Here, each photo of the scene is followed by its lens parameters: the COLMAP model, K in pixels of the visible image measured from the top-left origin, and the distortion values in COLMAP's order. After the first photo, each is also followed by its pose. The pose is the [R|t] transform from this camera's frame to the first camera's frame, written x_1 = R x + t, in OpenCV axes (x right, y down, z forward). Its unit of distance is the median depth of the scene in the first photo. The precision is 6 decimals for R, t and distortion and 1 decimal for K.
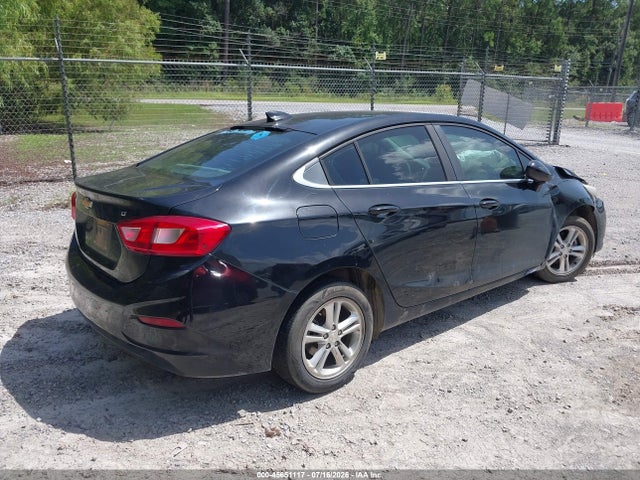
lens RADIAL K [[539.3, 0, 320.0], [0, 539.3, 240.0], [0, 0, 1]] dist [0.012309, -0.018132]
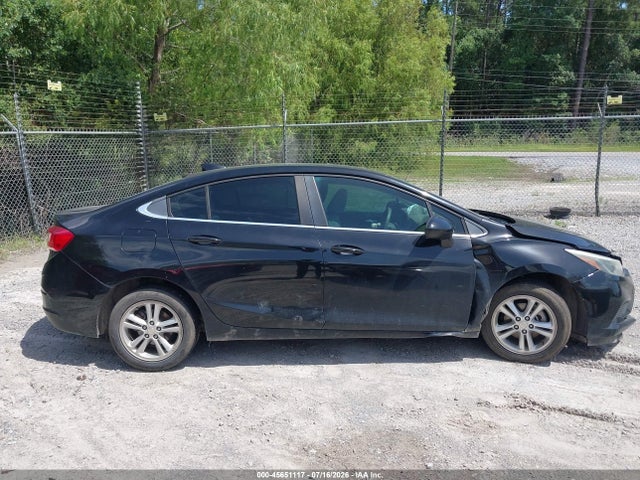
lens RADIAL K [[539.3, 0, 320.0], [0, 539.3, 240.0], [0, 0, 1]] dist [0.012309, -0.018132]
pose [[0.748717, 0.084481, -0.657485, 0.758371], [-0.145874, 0.988530, -0.039097, -0.031591], [0.646641, 0.125183, 0.752453, 0.146133]]
